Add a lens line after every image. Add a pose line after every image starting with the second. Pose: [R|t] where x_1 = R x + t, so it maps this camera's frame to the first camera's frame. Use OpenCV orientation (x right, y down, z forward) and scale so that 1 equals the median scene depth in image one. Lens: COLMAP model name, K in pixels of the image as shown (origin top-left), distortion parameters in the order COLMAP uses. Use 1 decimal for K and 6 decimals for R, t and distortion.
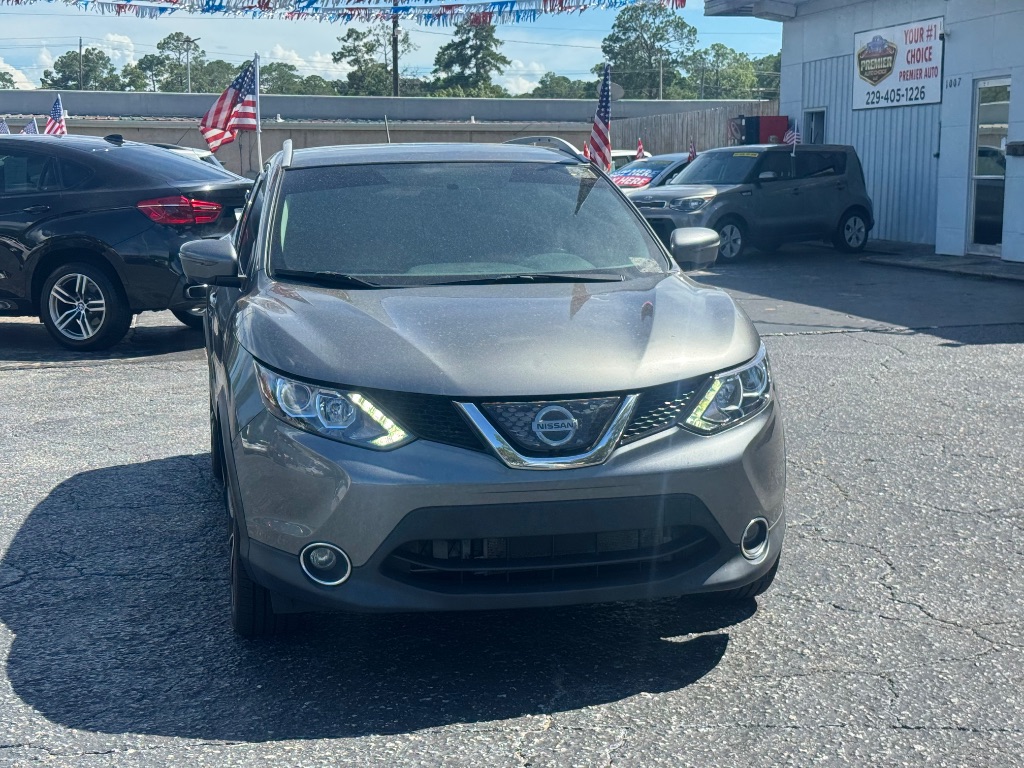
lens RADIAL K [[1624.3, 0, 512.0], [0, 1624.3, 384.0], [0, 0, 1]] dist [0.158116, -0.153222]
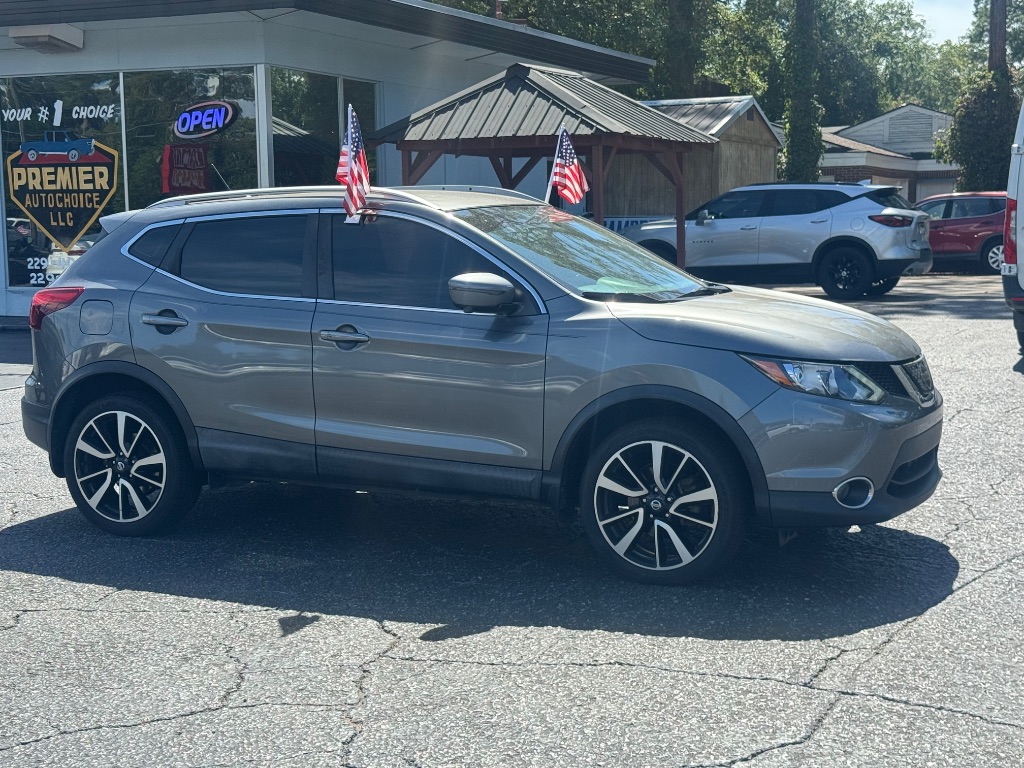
lens RADIAL K [[1624.3, 0, 512.0], [0, 1624.3, 384.0], [0, 0, 1]] dist [0.158116, -0.153222]
pose [[0.596766, -0.086436, 0.797746, -0.278771], [0.119216, 0.992698, 0.018379, -0.007907], [-0.793510, 0.084136, 0.602713, 0.081852]]
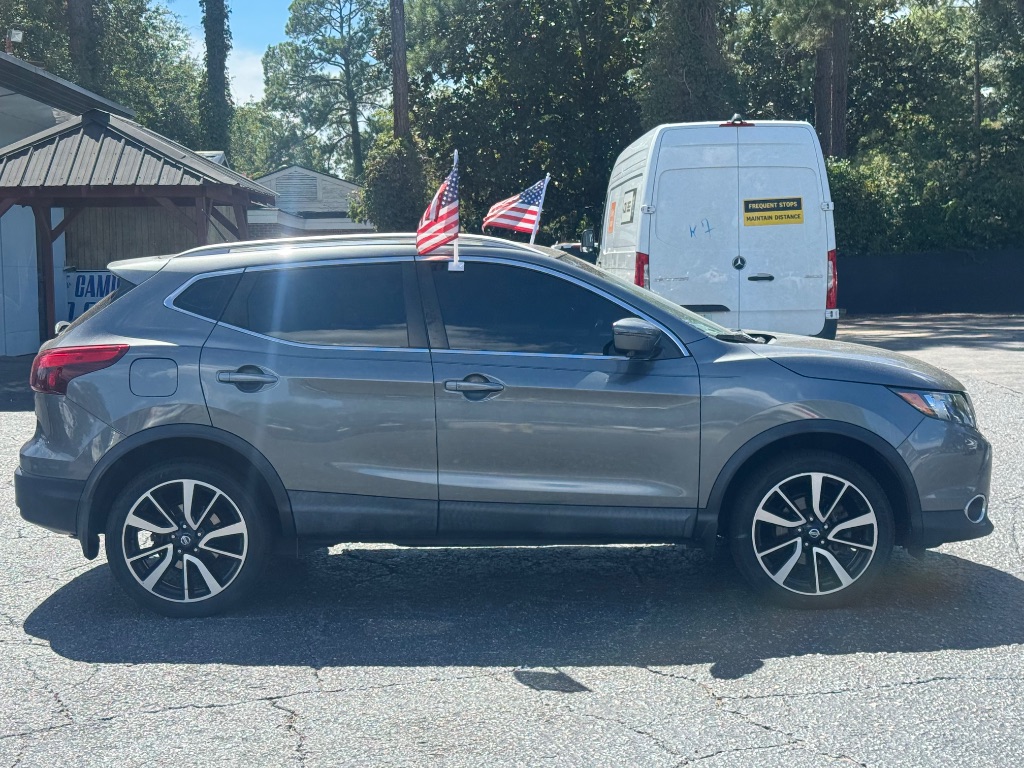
lens RADIAL K [[1624.3, 0, 512.0], [0, 1624.3, 384.0], [0, 0, 1]] dist [0.158116, -0.153222]
pose [[0.196242, -0.072436, 0.977876, -0.342740], [0.148434, 0.987970, 0.043396, -0.027258], [-0.969256, 0.136634, 0.204633, 0.222942]]
